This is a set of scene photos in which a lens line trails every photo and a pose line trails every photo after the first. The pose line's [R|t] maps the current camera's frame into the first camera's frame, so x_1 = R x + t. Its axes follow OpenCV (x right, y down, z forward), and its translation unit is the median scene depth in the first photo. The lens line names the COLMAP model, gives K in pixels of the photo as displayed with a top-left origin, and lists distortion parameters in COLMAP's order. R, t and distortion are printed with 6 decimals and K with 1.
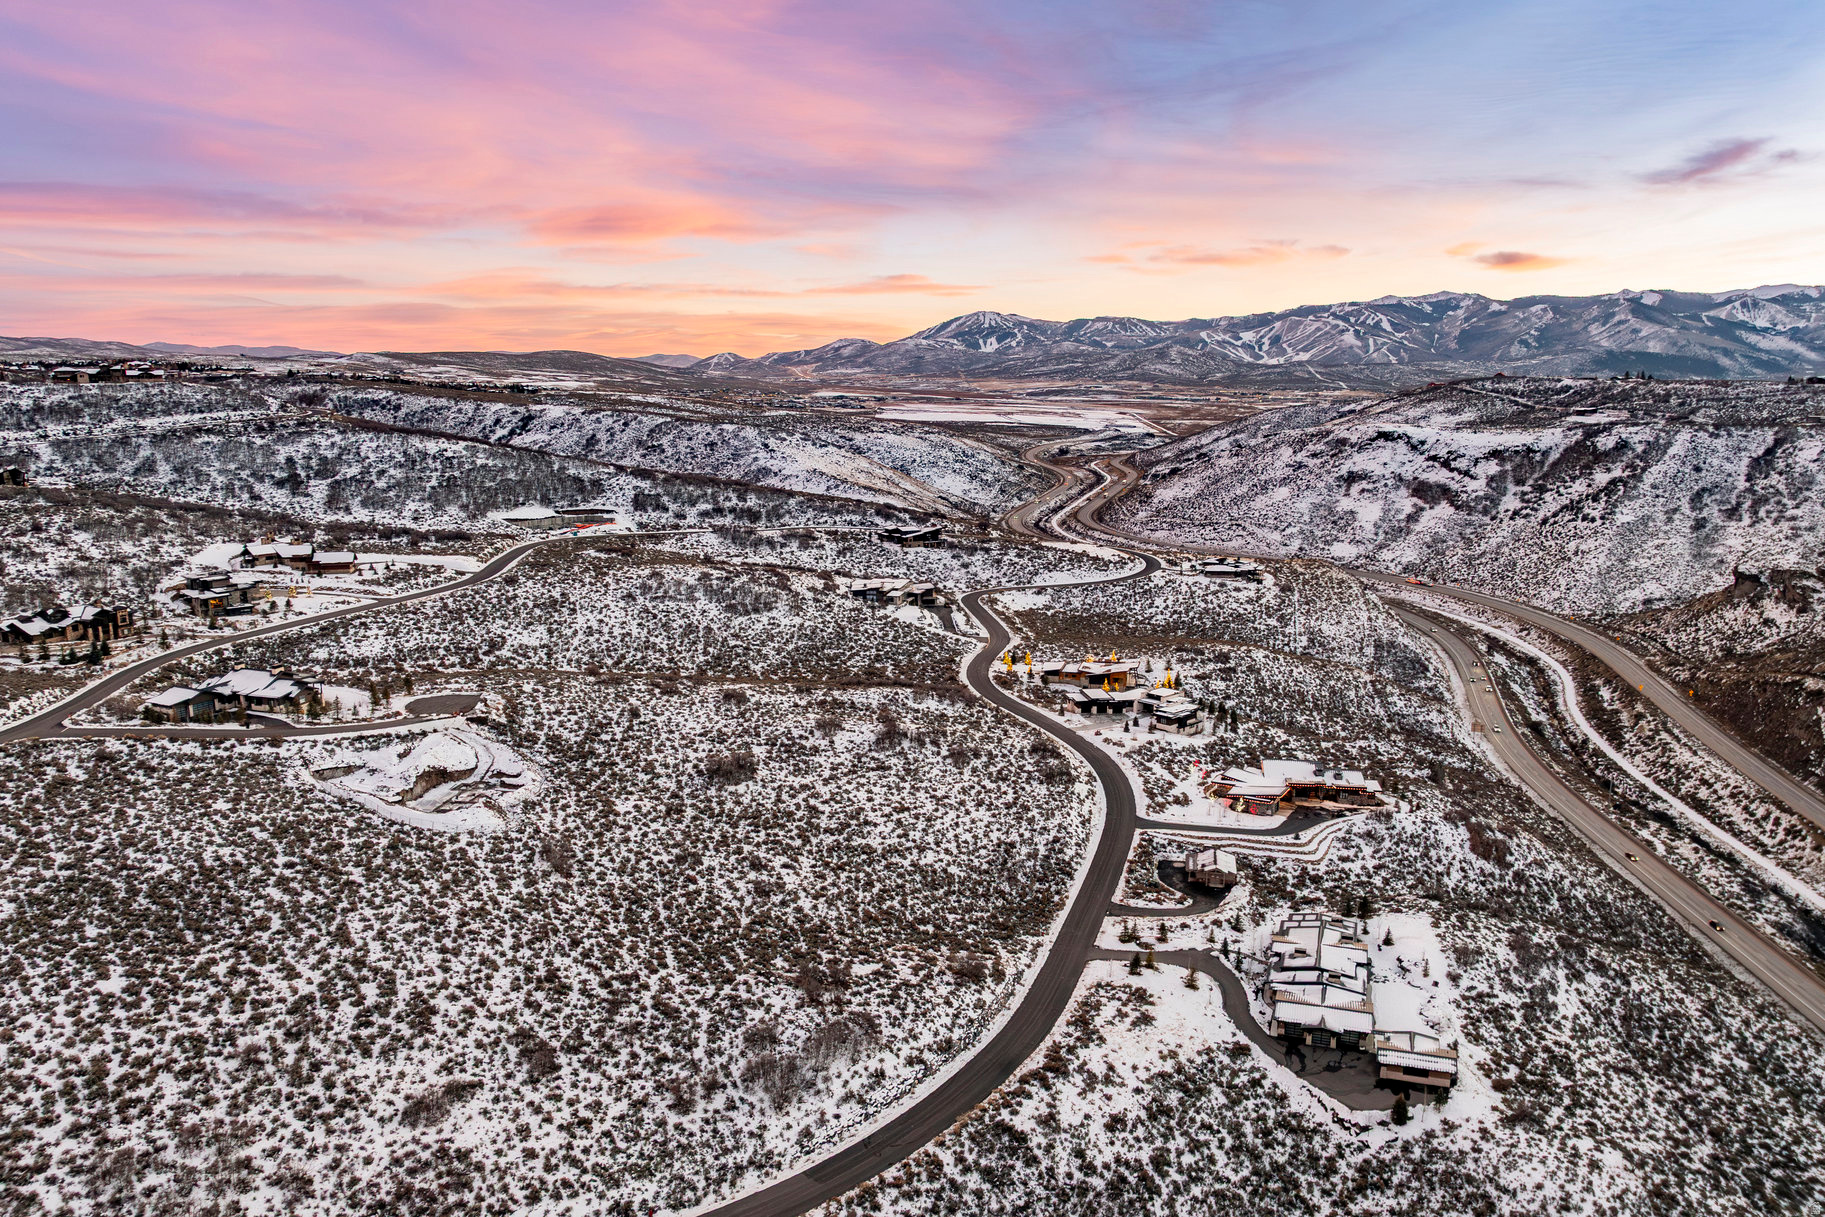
lens RADIAL K [[1335.9, 0, 918.1], [0, 1335.9, 603.5], [0, 0, 1]] dist [-0.031680, -0.012695]
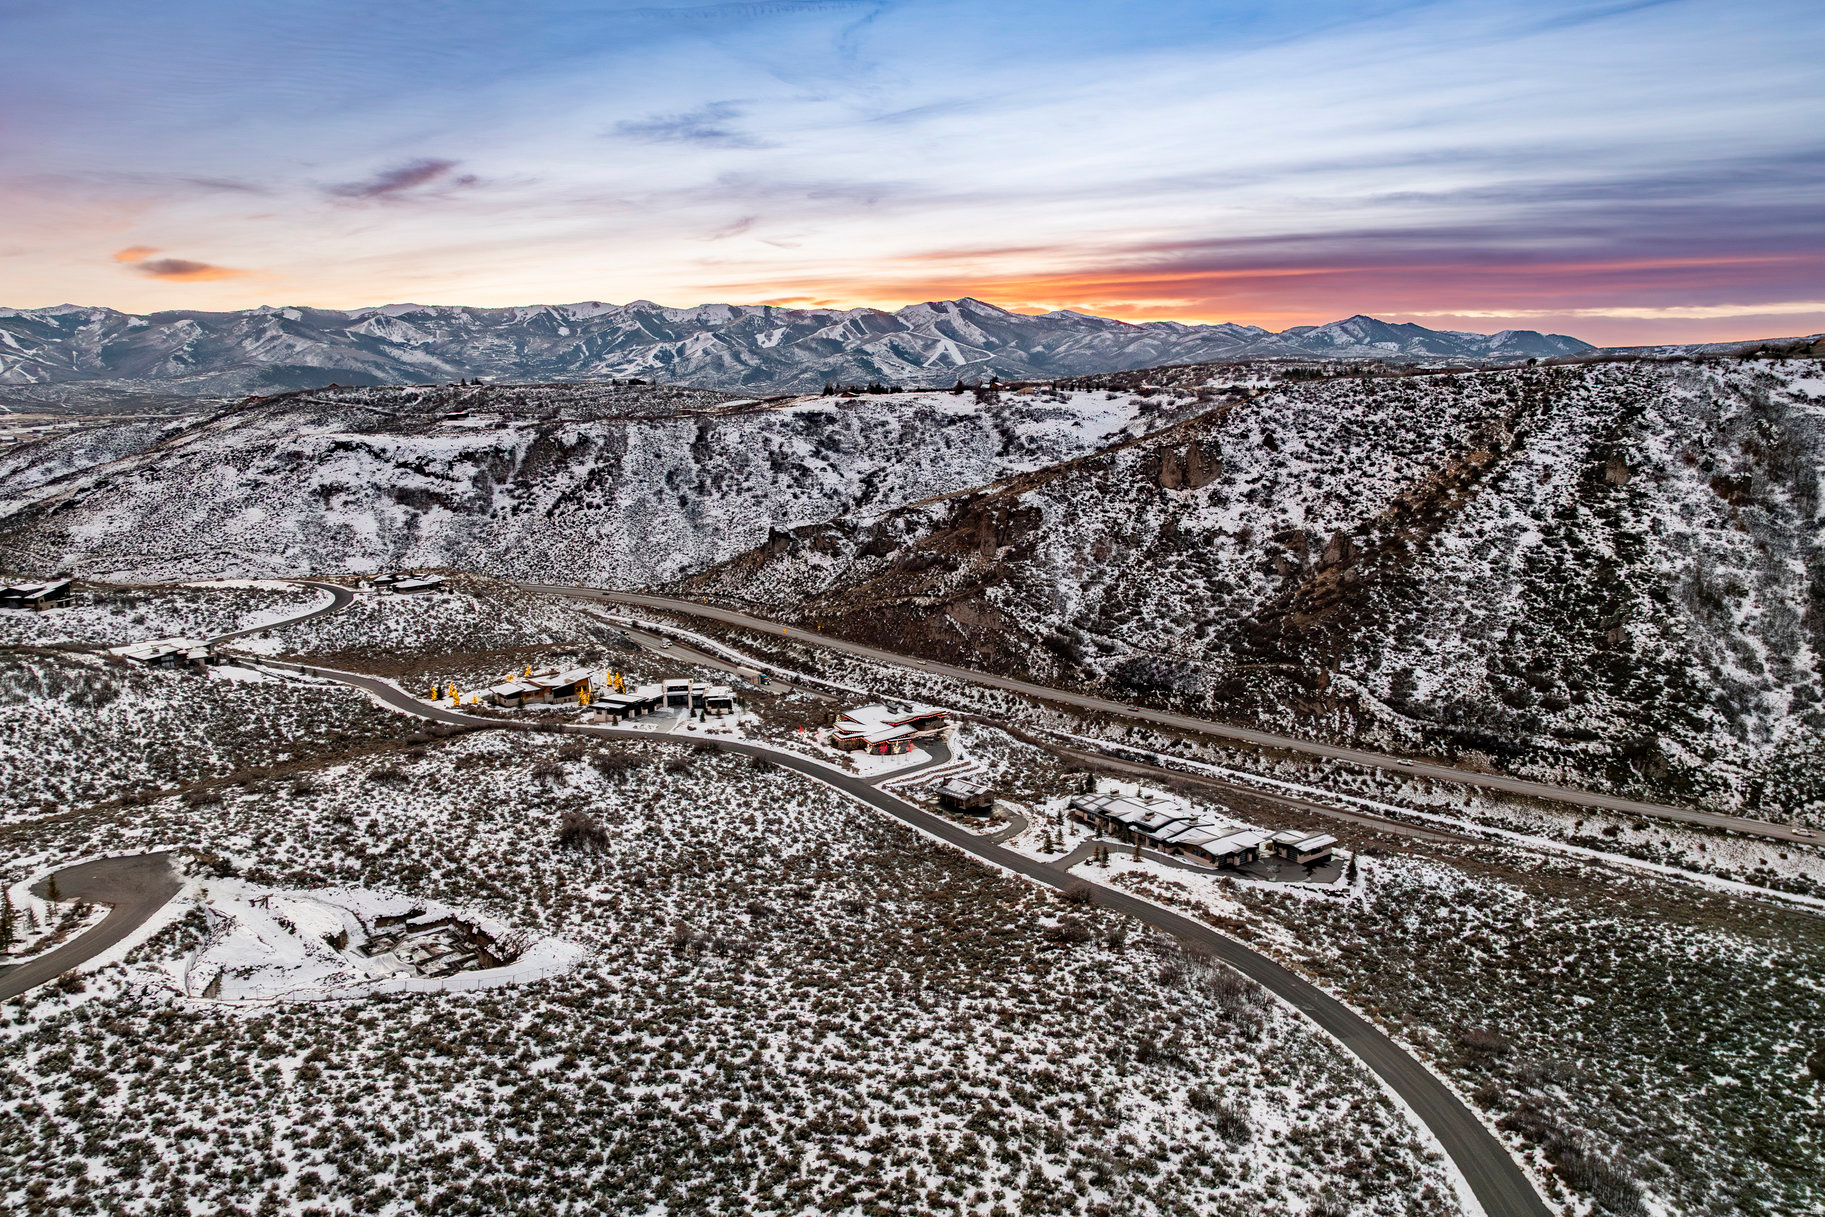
lens RADIAL K [[1335.9, 0, 917.7], [0, 1335.9, 596.3], [0, 0, 1]] dist [-0.031680, -0.012695]
pose [[0.590229, -0.138031, 0.795348, -0.615107], [0.151784, 0.986675, 0.058596, -0.035913], [-0.792838, 0.086136, 0.603315, 0.301405]]
